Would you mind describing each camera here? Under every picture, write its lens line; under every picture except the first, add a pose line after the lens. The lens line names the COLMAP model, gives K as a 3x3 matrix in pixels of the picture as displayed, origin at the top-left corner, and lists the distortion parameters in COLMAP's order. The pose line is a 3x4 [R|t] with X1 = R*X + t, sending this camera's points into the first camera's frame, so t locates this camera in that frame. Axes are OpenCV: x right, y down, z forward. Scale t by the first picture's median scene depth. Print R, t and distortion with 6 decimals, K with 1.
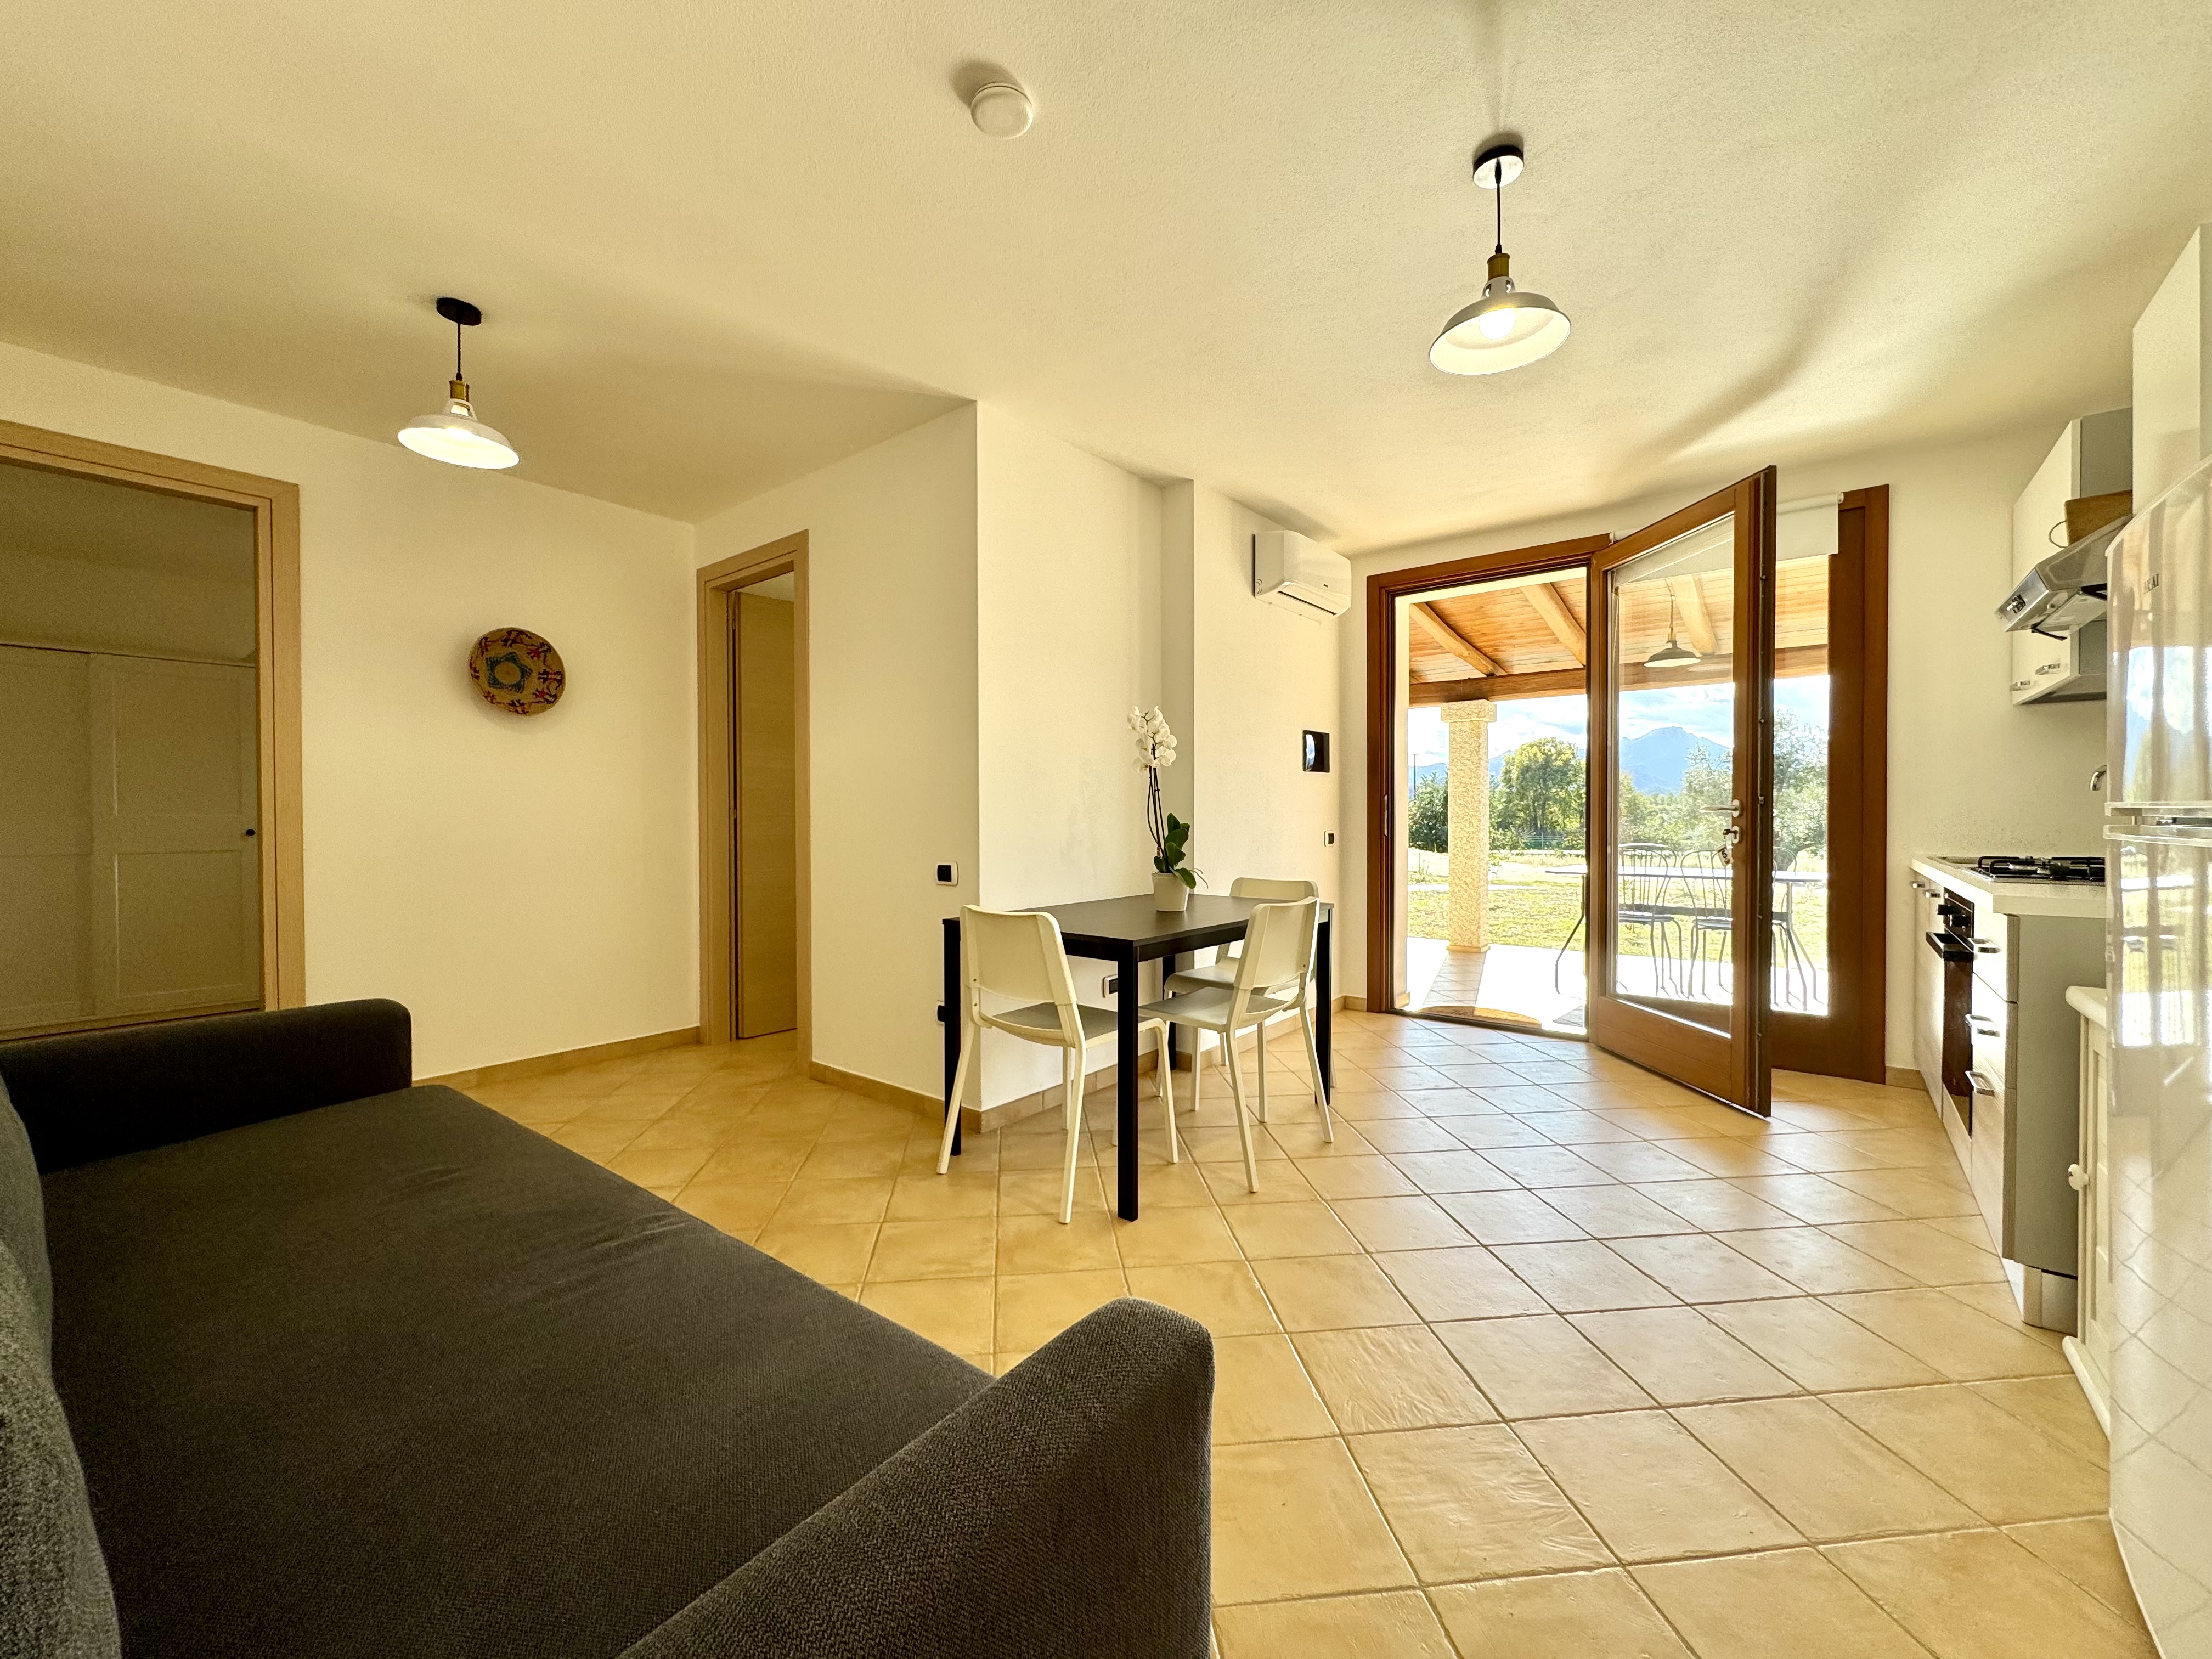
lens RADIAL K [[885.6, 0, 1111.0], [0, 885.6, 826.2], [0, 0, 1]] dist [0.000253, -0.000001]
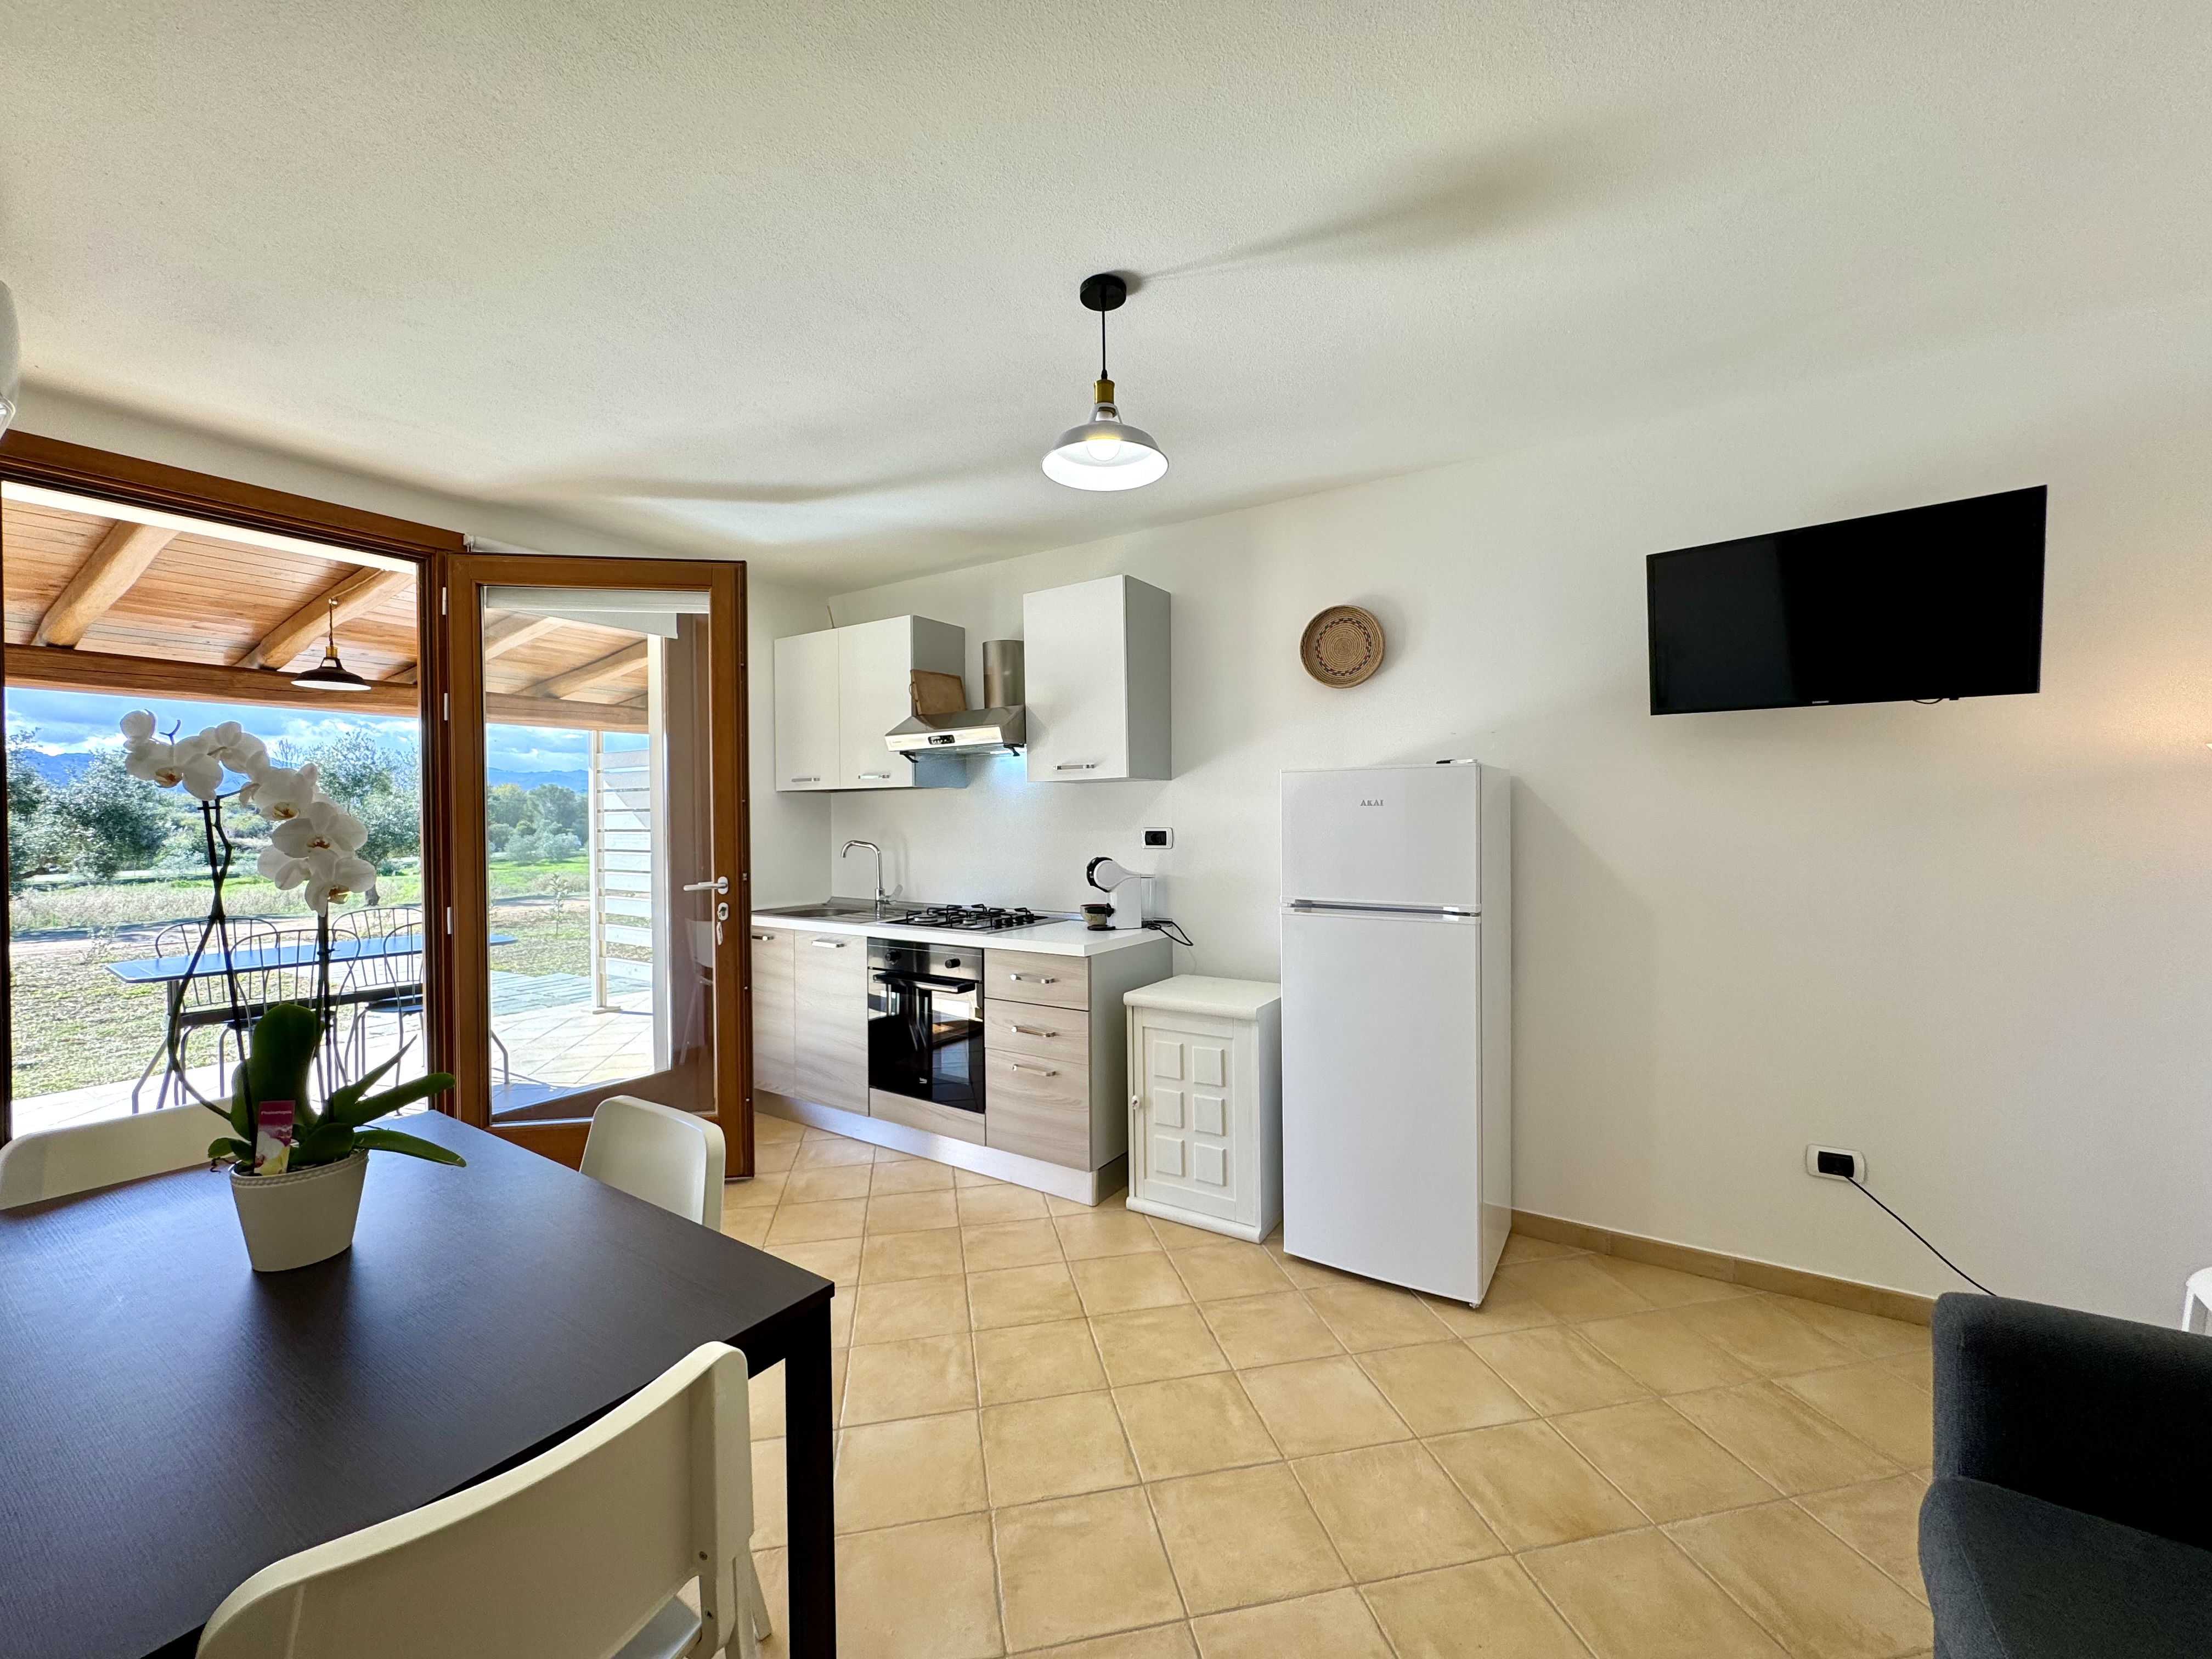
lens RADIAL K [[880.0, 0, 1099.9], [0, 880.0, 829.6], [0, 0, 1]] dist [0.000313, 0.000315]
pose [[-0.090484, -0.008017, 0.995866, -0.261591], [0.020051, 0.999750, 0.009870, -0.067065], [-0.995696, 0.020861, -0.090300, 0.514540]]
